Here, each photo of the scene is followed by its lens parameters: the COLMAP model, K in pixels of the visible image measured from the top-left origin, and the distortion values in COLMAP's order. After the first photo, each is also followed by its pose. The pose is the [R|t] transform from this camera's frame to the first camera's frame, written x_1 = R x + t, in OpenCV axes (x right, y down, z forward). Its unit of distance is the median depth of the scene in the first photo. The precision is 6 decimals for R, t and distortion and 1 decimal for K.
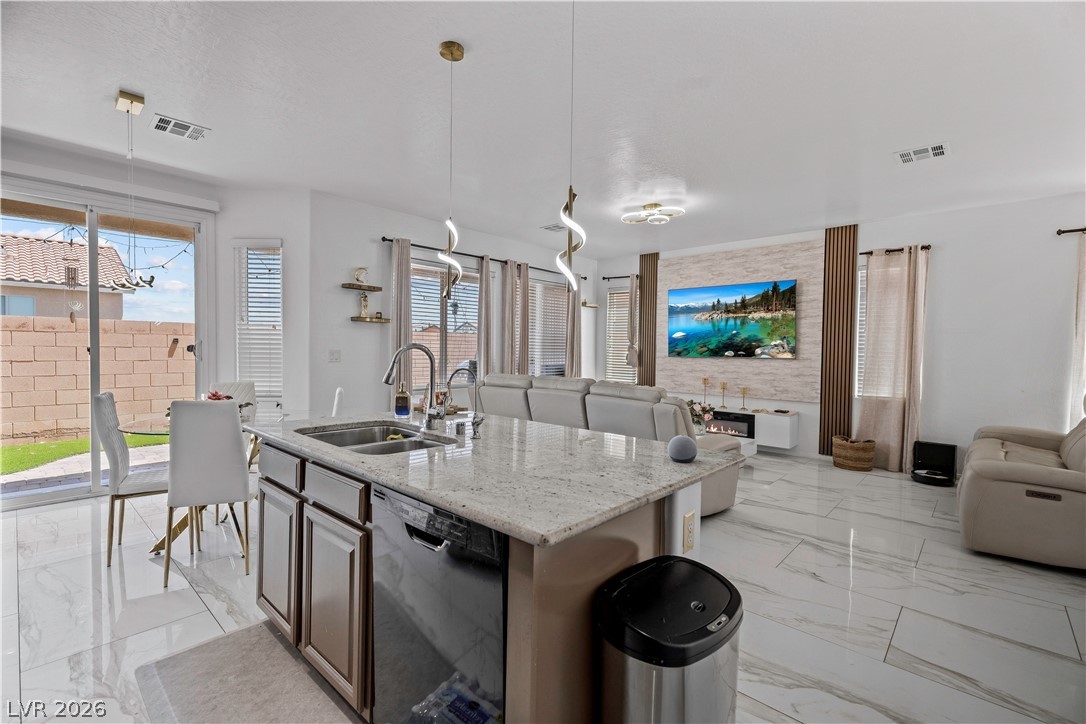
lens RADIAL K [[482.4, 0, 544.3], [0, 482.4, 362.0], [0, 0, 1]] dist [0.008868, -0.000738]
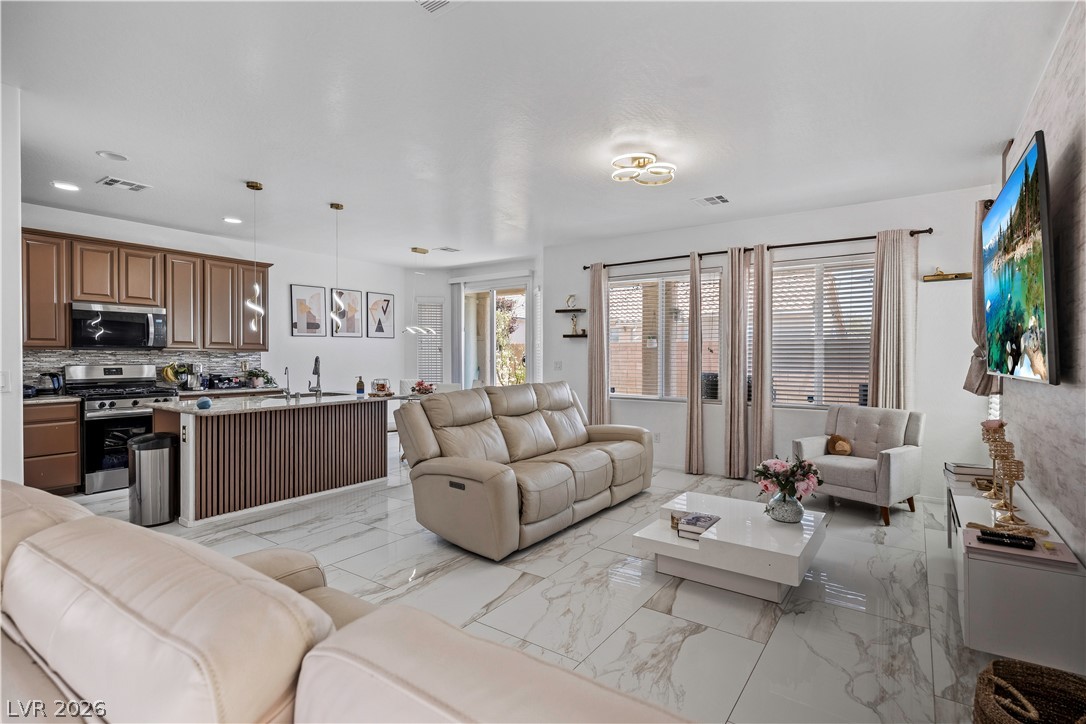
lens RADIAL K [[517.4, 0, 540.8], [0, 517.4, 363.8], [0, 0, 1]] dist [0.003942, -0.003412]
pose [[0.127363, 0.000231, -0.991856, 0.927175], [-0.026441, 0.999645, -0.003162, -0.009577], [0.991504, 0.026629, 0.127324, 0.731753]]
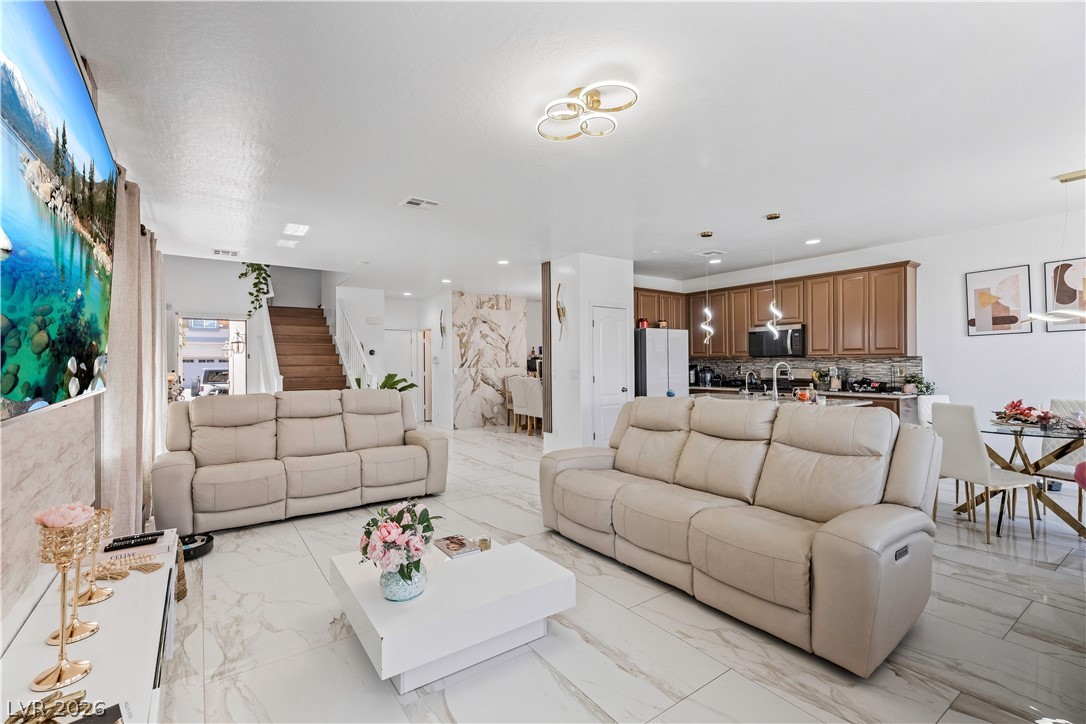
lens RADIAL K [[482.4, 0, 545.5], [0, 482.4, 361.0], [0, 0, 1]] dist [0.008868, -0.000738]
pose [[-0.979671, -0.006040, 0.200518, 0.155429], [-0.001149, 0.999699, 0.024498, -0.041229], [-0.200605, 0.023769, -0.979384, 1.475045]]
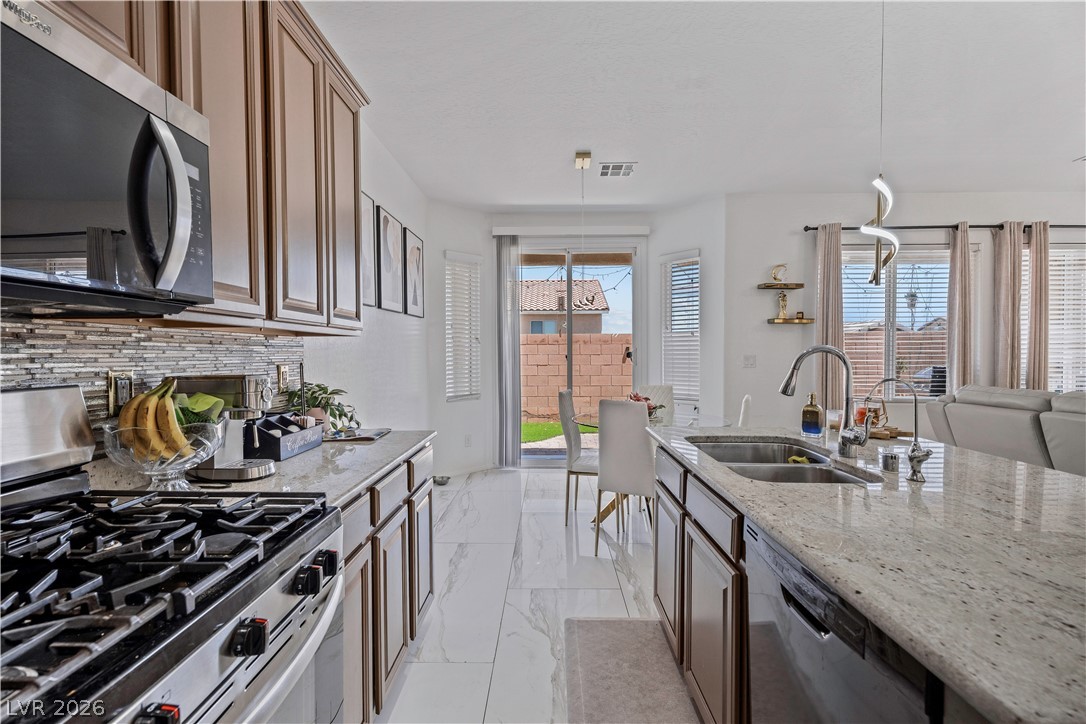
lens RADIAL K [[482.4, 0, 543.2], [0, 482.4, 362.5], [0, 0, 1]] dist [0.008868, -0.000738]
pose [[0.664043, 0.000532, -0.747694, 0.008996], [-0.008157, 0.999945, -0.006533, -0.000518], [0.747650, 0.010437, 0.664011, 0.056652]]
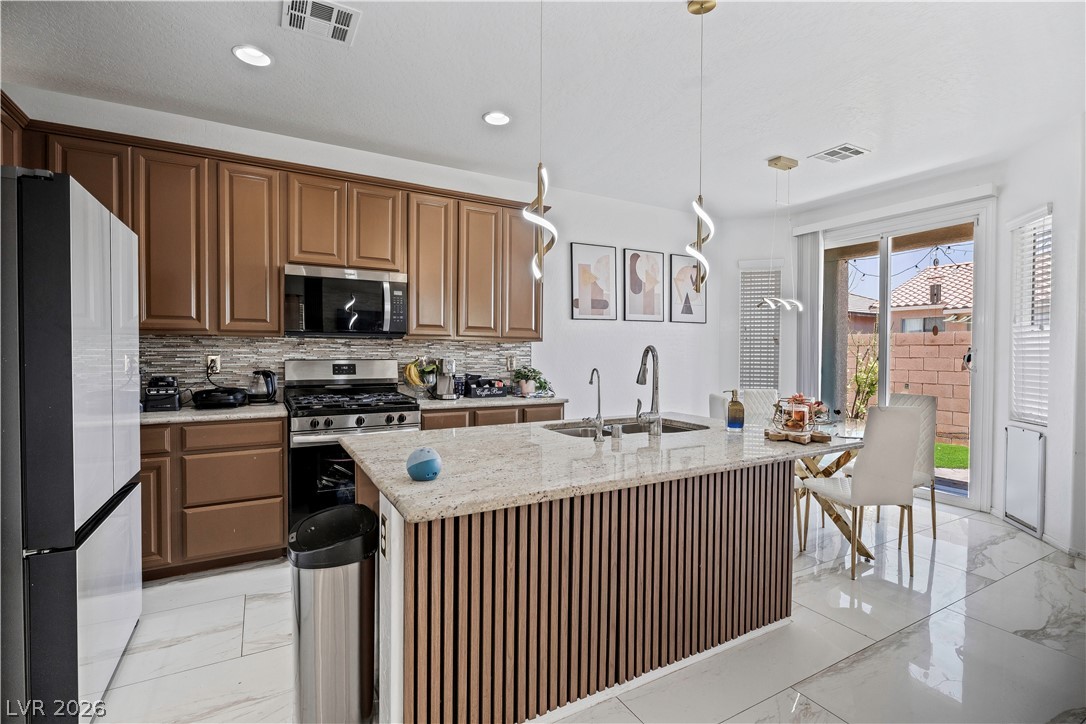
lens RADIAL K [[517.4, 0, 543.5], [0, 517.4, 356.5], [0, 0, 1]] dist [0.003942, -0.003412]
pose [[-0.304059, -0.008898, -0.952612, 0.364440], [-0.037151, 0.999306, 0.002524, -0.004106], [0.951929, 0.036158, -0.304178, 0.481369]]
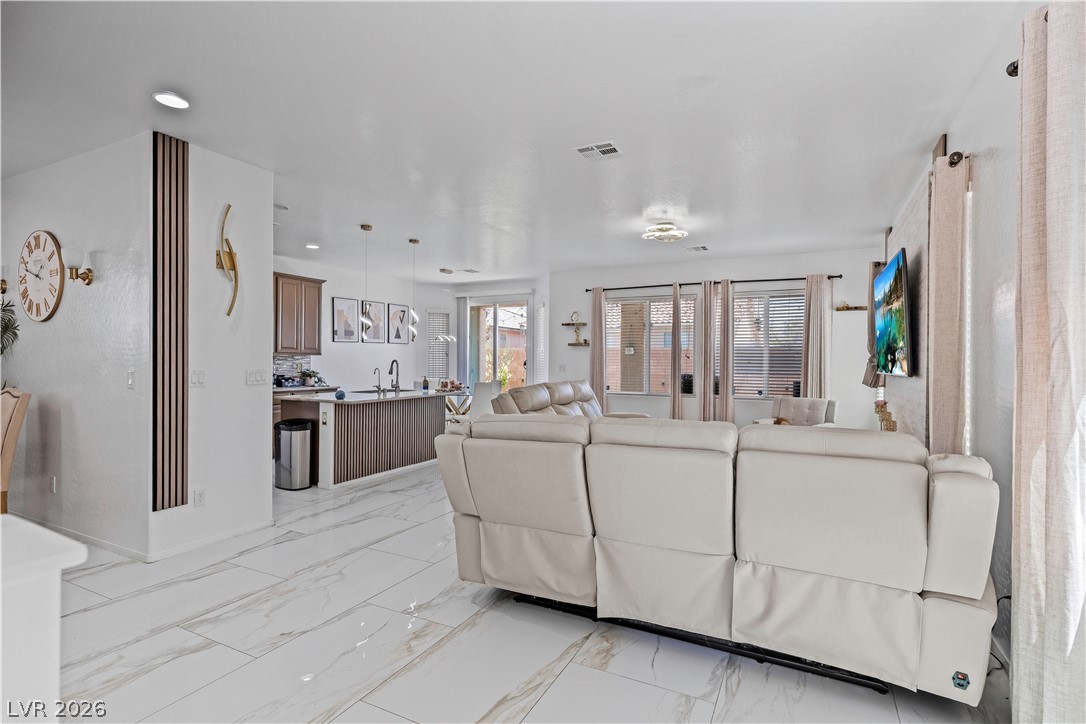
lens RADIAL K [[517.4, 0, 541.3], [0, 517.4, 364.4], [0, 0, 1]] dist [0.003942, -0.003412]
pose [[0.266955, -0.005986, -0.963690, 1.179845], [-0.029266, 0.999469, -0.014316, 0.003191], [0.963265, 0.032025, 0.266638, 0.438931]]
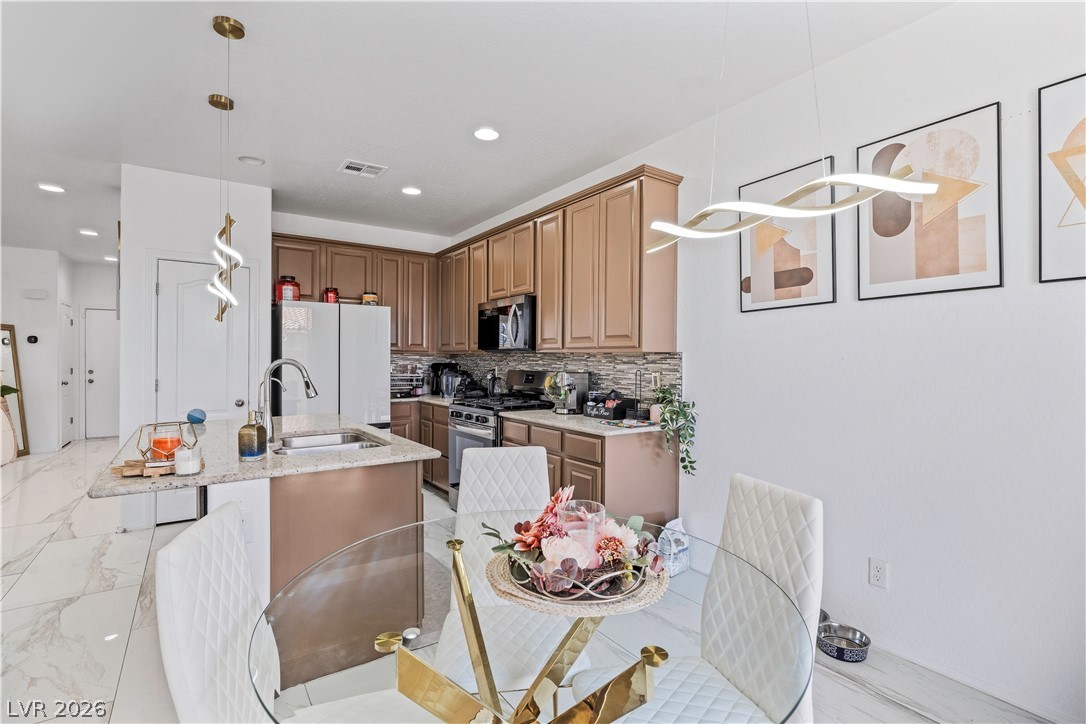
lens RADIAL K [[517.4, 0, 541.5], [0, 517.4, 357.7], [0, 0, 1]] dist [0.003942, -0.003412]
pose [[-0.972812, -0.018384, 0.230865, -0.457793], [-0.012235, 0.999532, 0.028038, -0.034555], [-0.231272, 0.024451, -0.972582, 0.847021]]
